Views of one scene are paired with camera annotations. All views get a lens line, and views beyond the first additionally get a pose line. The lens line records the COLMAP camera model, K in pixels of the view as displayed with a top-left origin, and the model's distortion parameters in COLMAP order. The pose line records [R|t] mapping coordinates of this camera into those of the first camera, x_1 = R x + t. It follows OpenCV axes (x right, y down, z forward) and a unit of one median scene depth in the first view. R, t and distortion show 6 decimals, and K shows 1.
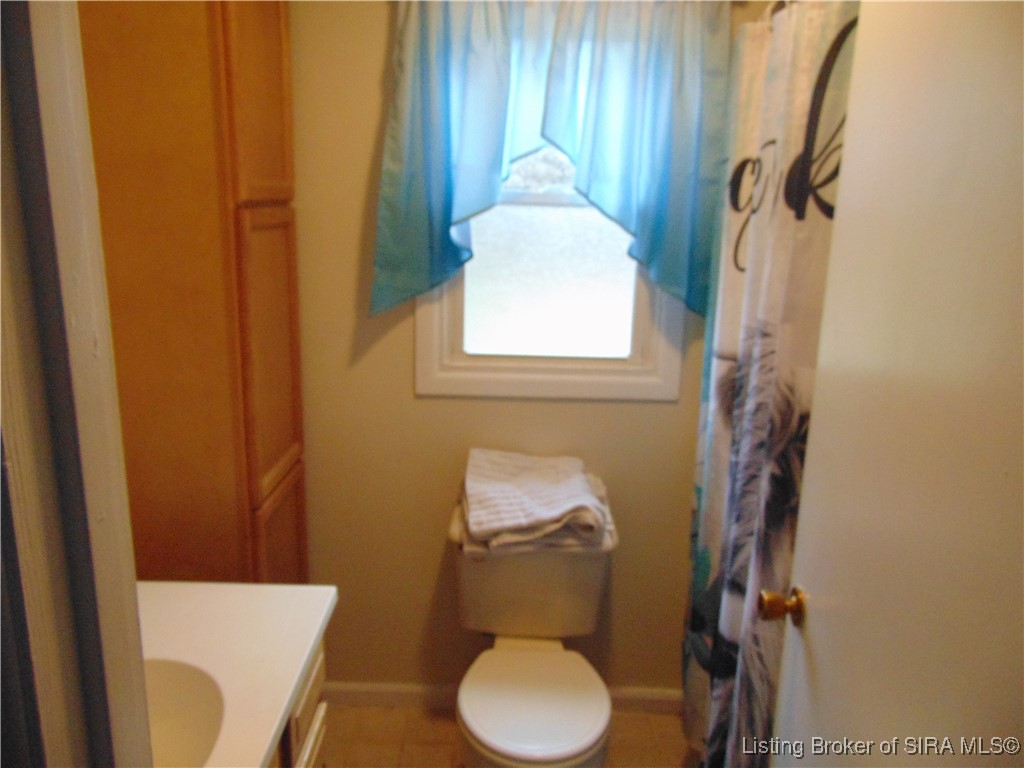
lens RADIAL K [[767.8, 0, 511.7], [0, 767.8, 385.2], [0, 0, 1]] dist [-0.053804, 0.002707]
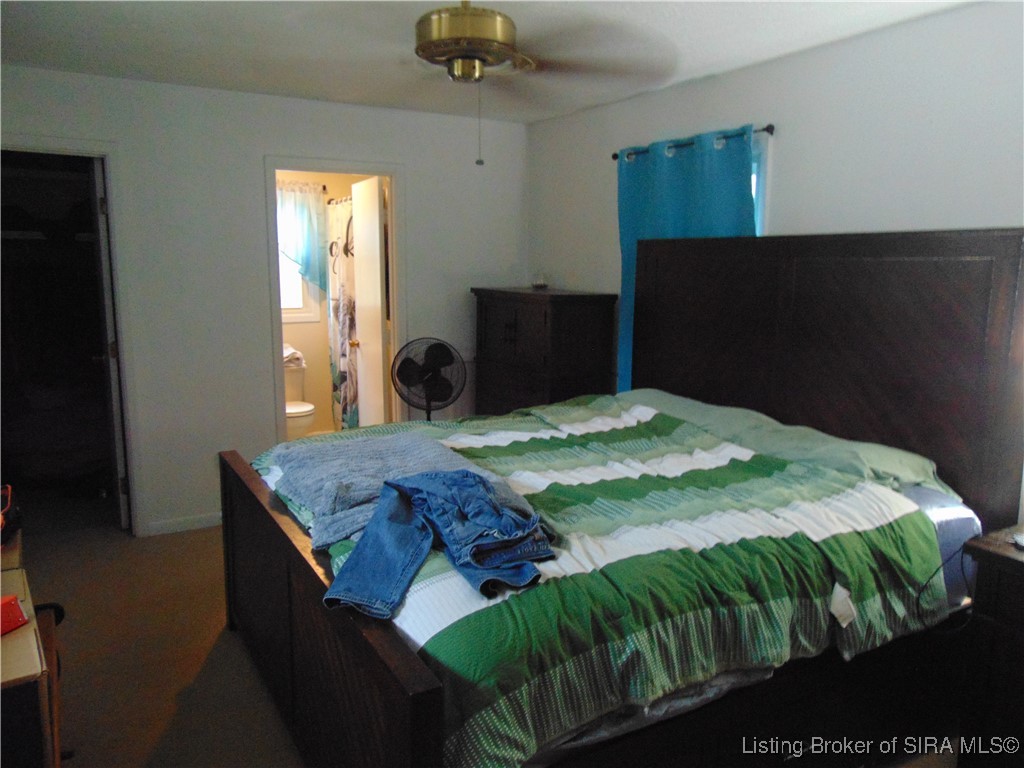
lens RADIAL K [[767.8, 0, 512.4], [0, 767.8, 382.5], [0, 0, 1]] dist [-0.053804, 0.002707]
pose [[0.869559, -0.103413, 0.482879, -0.807881], [0.136347, 0.990095, -0.033493, 0.627780], [-0.474632, 0.094964, 0.875046, -2.629262]]
